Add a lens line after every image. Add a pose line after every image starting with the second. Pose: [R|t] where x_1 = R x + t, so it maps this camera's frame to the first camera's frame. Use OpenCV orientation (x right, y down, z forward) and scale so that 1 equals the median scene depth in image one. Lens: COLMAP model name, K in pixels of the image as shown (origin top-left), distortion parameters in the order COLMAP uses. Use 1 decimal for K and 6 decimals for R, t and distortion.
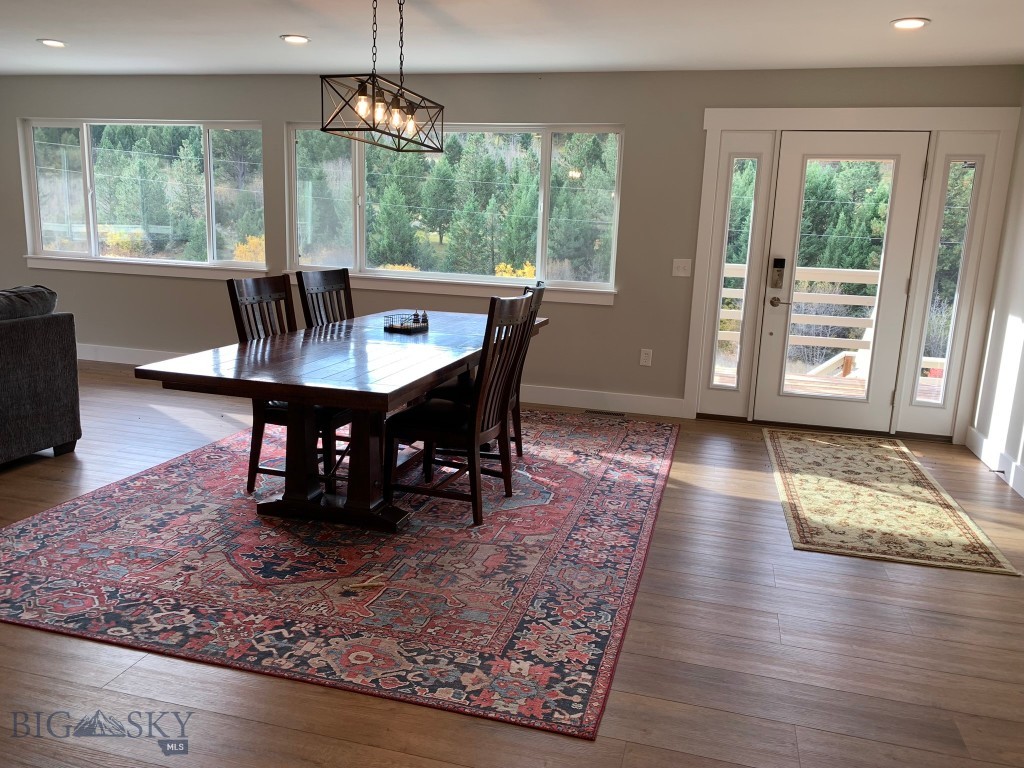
lens RADIAL K [[794.1, 0, 520.7], [0, 794.1, 388.3], [0, 0, 1]] dist [0.045849, -0.072072]
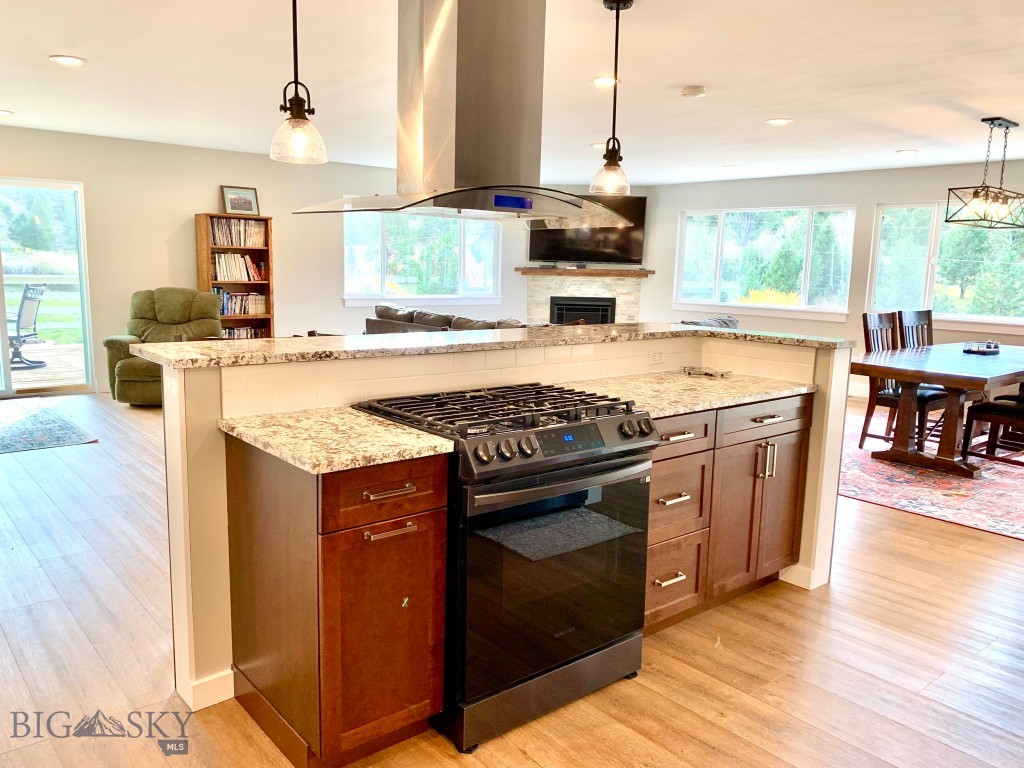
lens RADIAL K [[789.8, 0, 507.9], [0, 789.8, 393.3], [0, 0, 1]] dist [0.017880, -0.004326]
pose [[0.818122, 0.073356, -0.570346, -0.017366], [-0.107092, 0.993915, -0.025782, 0.094511], [0.564984, 0.082172, 0.821000, -0.470091]]
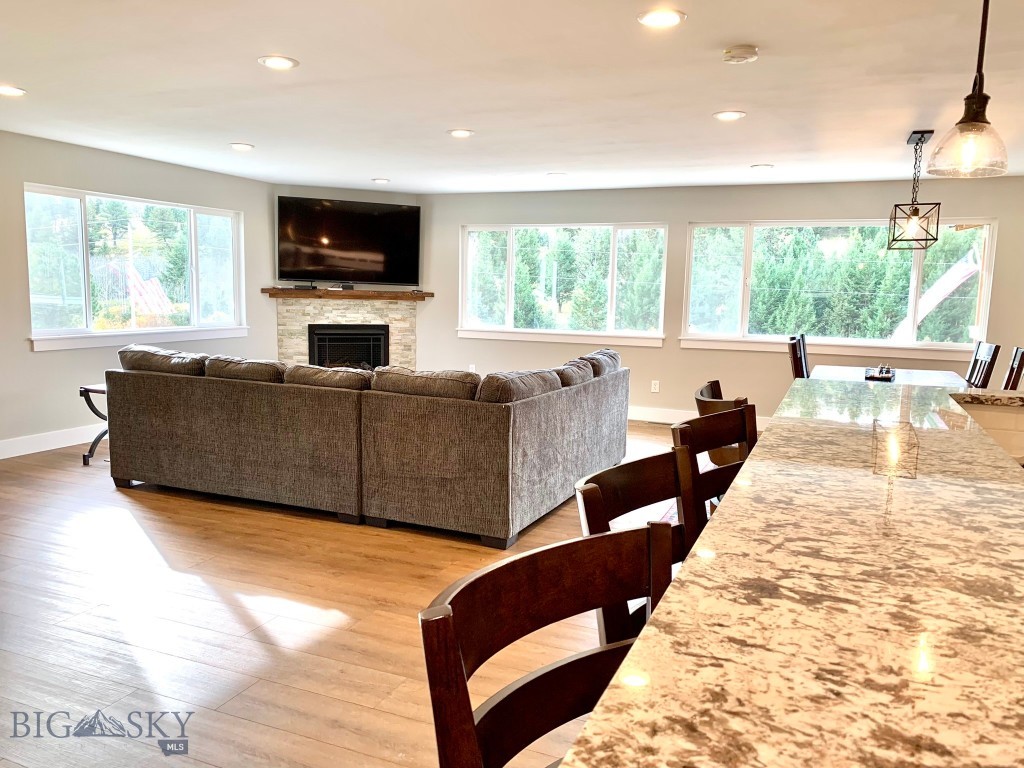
lens RADIAL K [[783.1, 0, 526.0], [0, 783.1, 389.7], [0, 0, 1]] dist [0.132724, -0.248301]
pose [[0.991584, -0.001610, -0.129458, -0.431901], [-0.008699, 0.996834, -0.079030, 0.043086], [0.129176, 0.079491, 0.988430, -0.305409]]
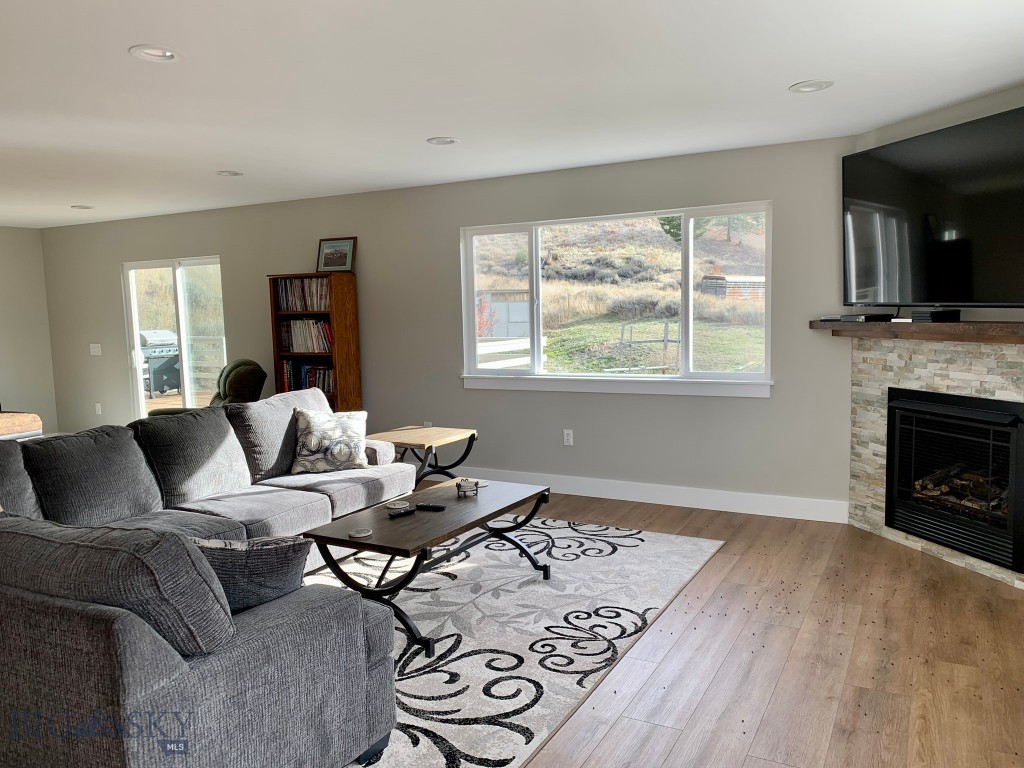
lens RADIAL K [[783.1, 0, 526.0], [0, 783.1, 389.7], [0, 0, 1]] dist [0.132724, -0.248301]
pose [[-0.244273, 0.068438, -0.967289, -0.173943], [-0.178814, 0.977222, 0.114297, -0.228404], [0.953077, 0.200884, -0.226471, 0.994678]]
